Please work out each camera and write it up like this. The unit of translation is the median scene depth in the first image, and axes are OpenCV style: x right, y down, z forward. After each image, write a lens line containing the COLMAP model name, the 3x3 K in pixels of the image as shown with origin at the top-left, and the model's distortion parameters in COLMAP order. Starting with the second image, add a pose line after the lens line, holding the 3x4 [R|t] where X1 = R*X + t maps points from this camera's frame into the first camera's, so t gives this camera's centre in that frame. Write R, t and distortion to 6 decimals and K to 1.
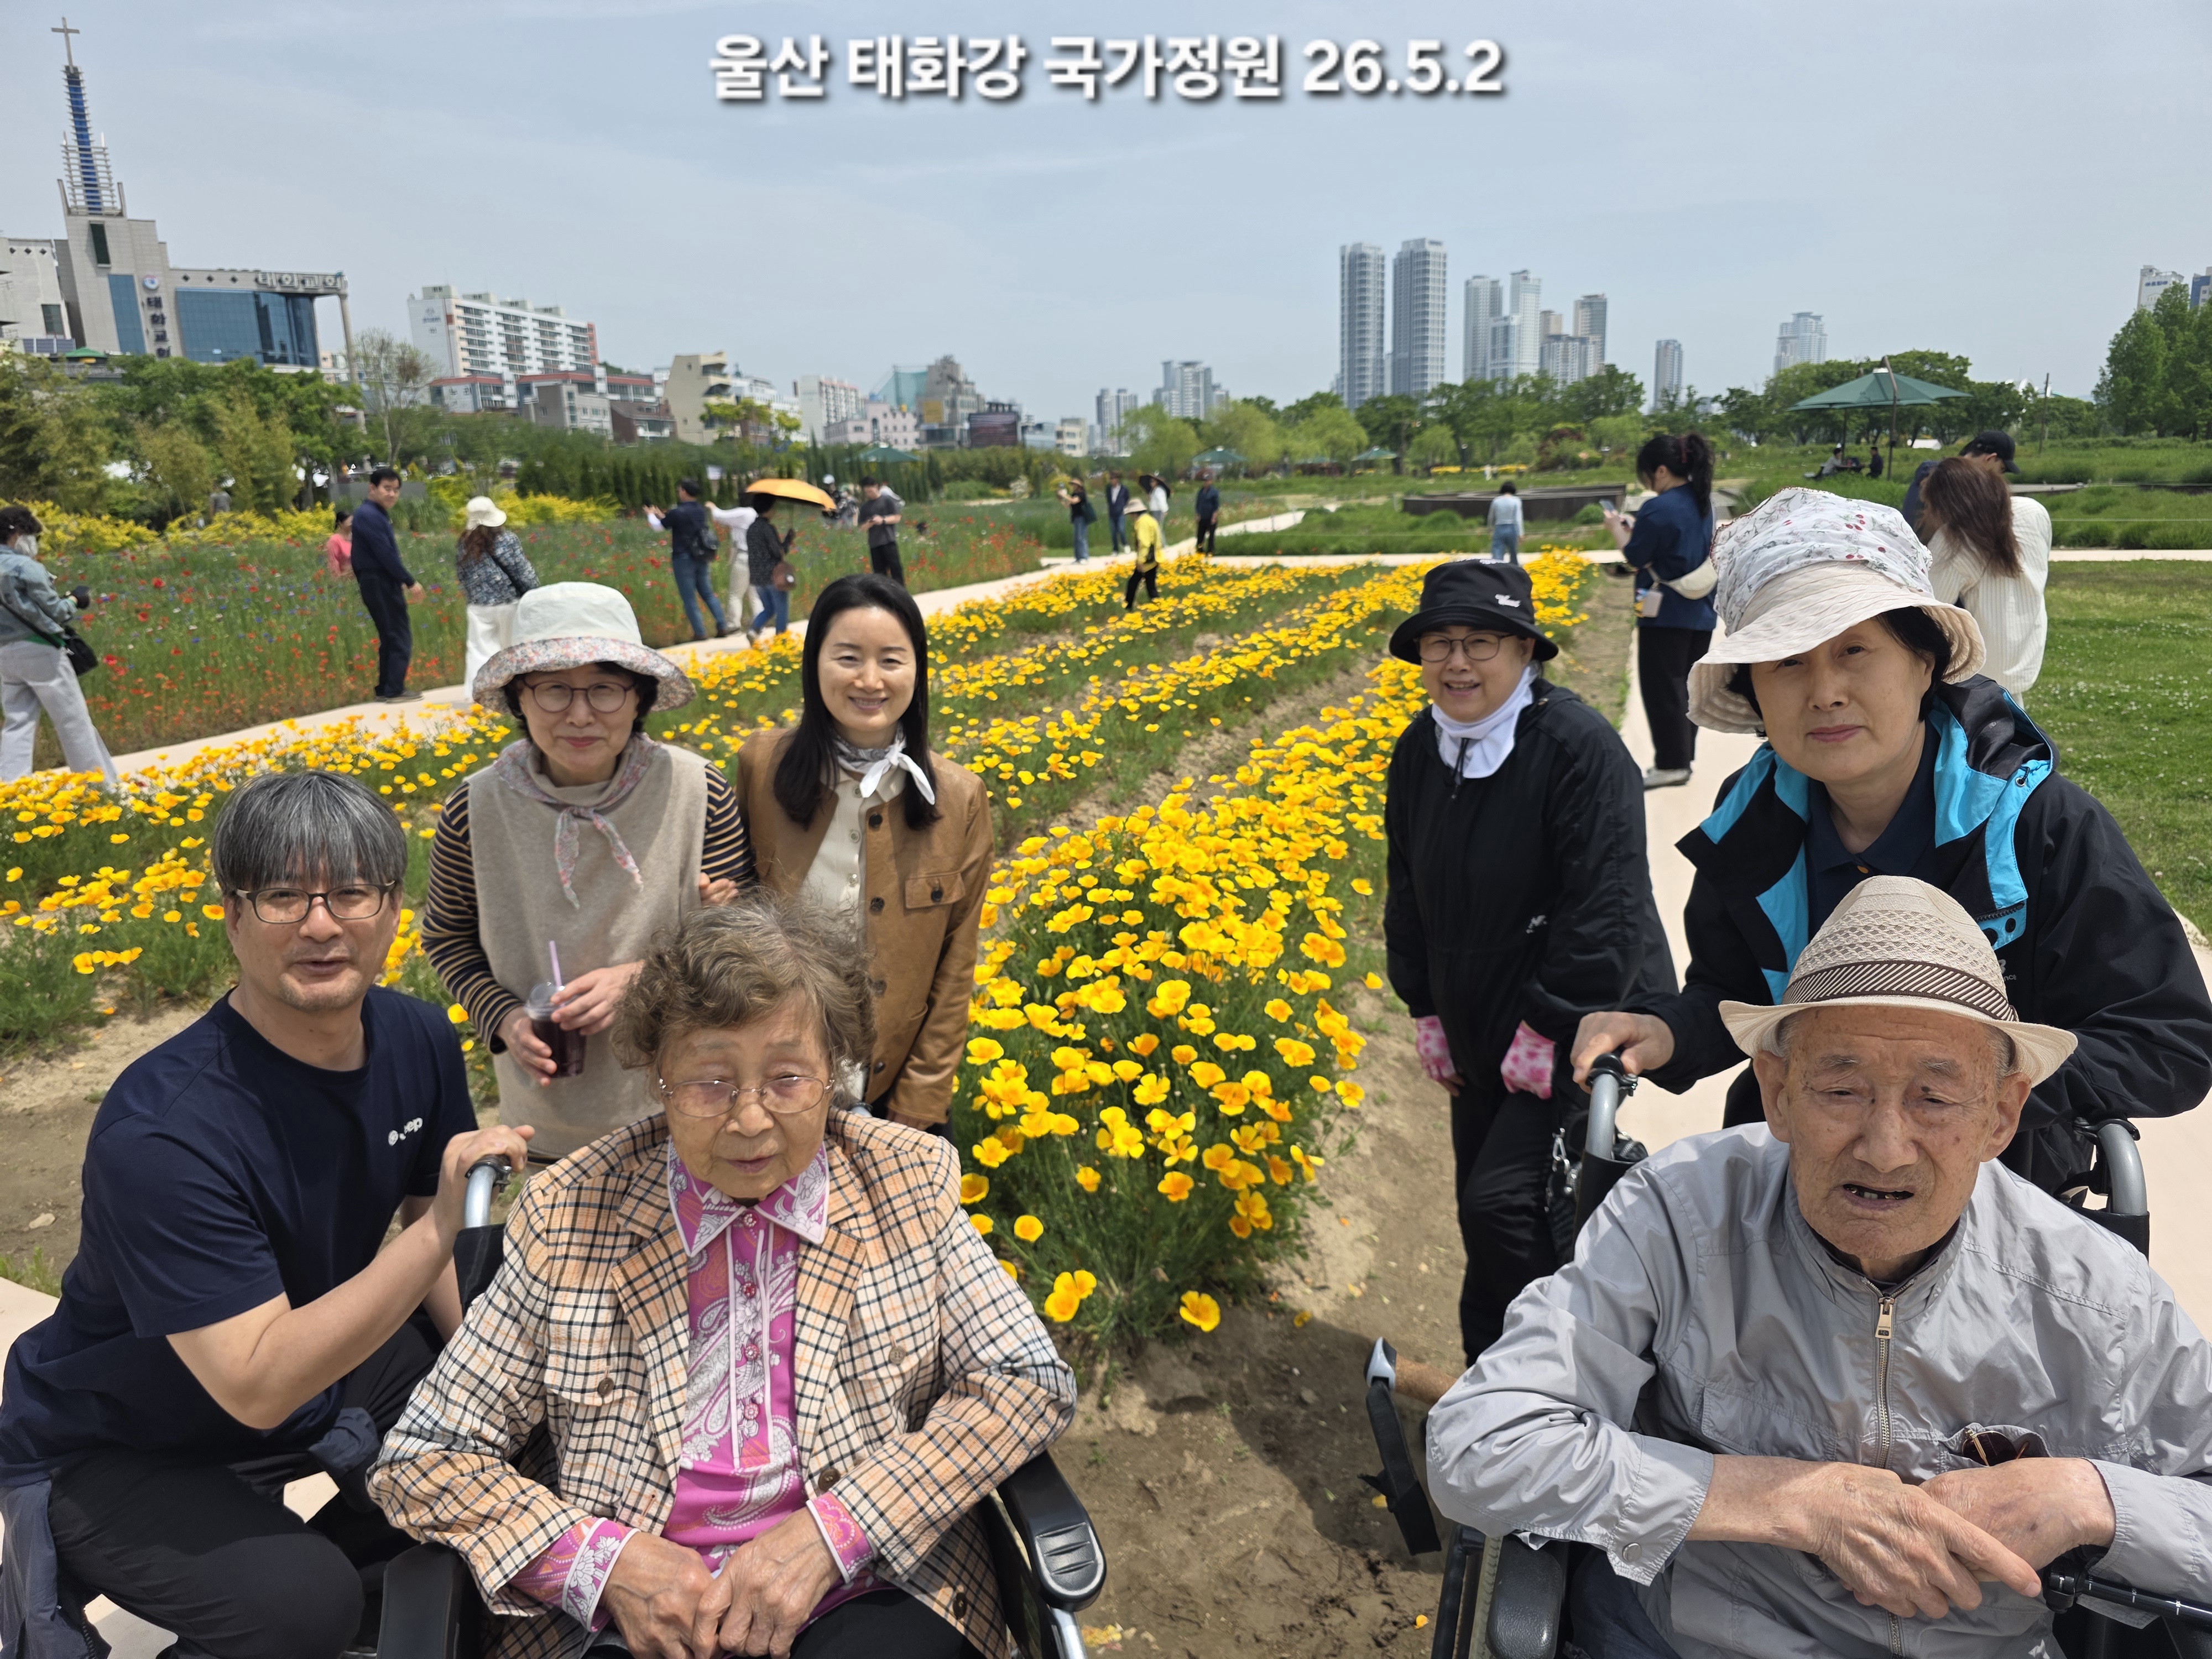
lens RADIAL K [[1476.2, 0, 1160.7], [0, 1476.2, 803.8], [0, 0, 1]] dist [0.026009, -0.074416]
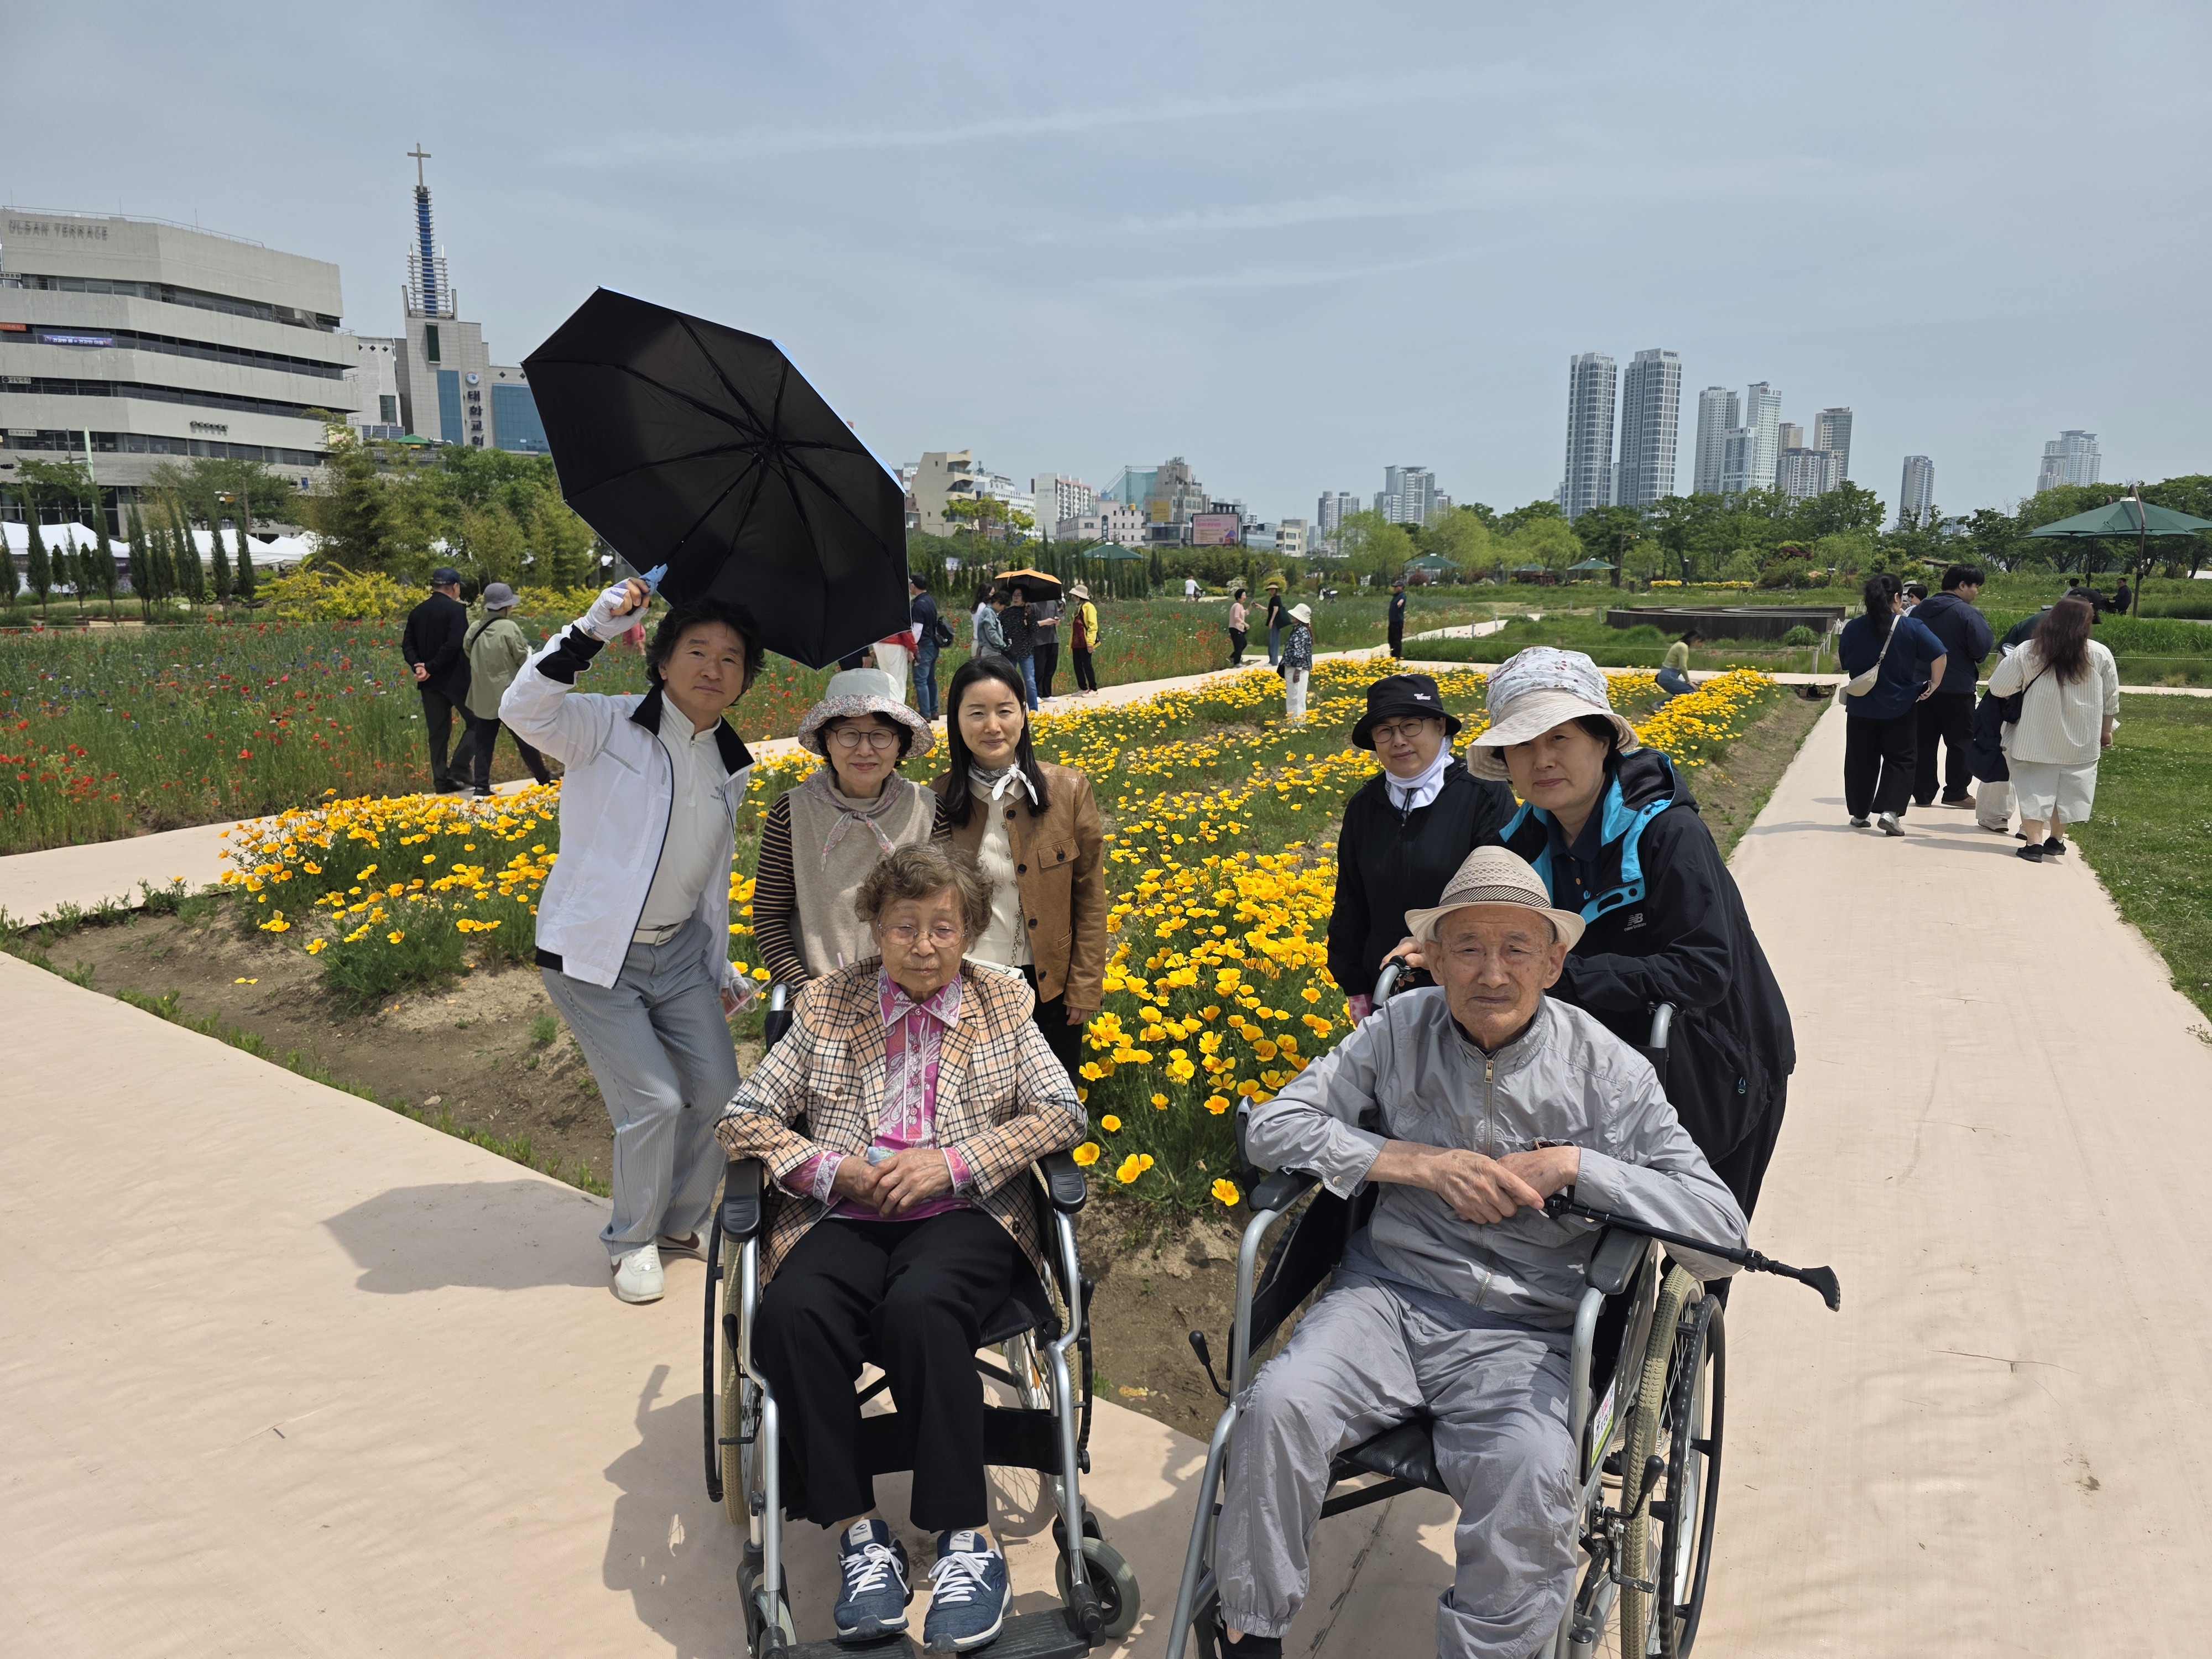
lens RADIAL K [[1499.8, 0, 1106.0], [0, 1499.8, 829.5], [0, 0, 1]] dist [-0.001603, -0.082721]
pose [[0.982344, 0.057435, -0.178047, 0.048048], [-0.065933, 0.996932, -0.042181, 0.021094], [0.175078, 0.053176, 0.983117, -0.143837]]
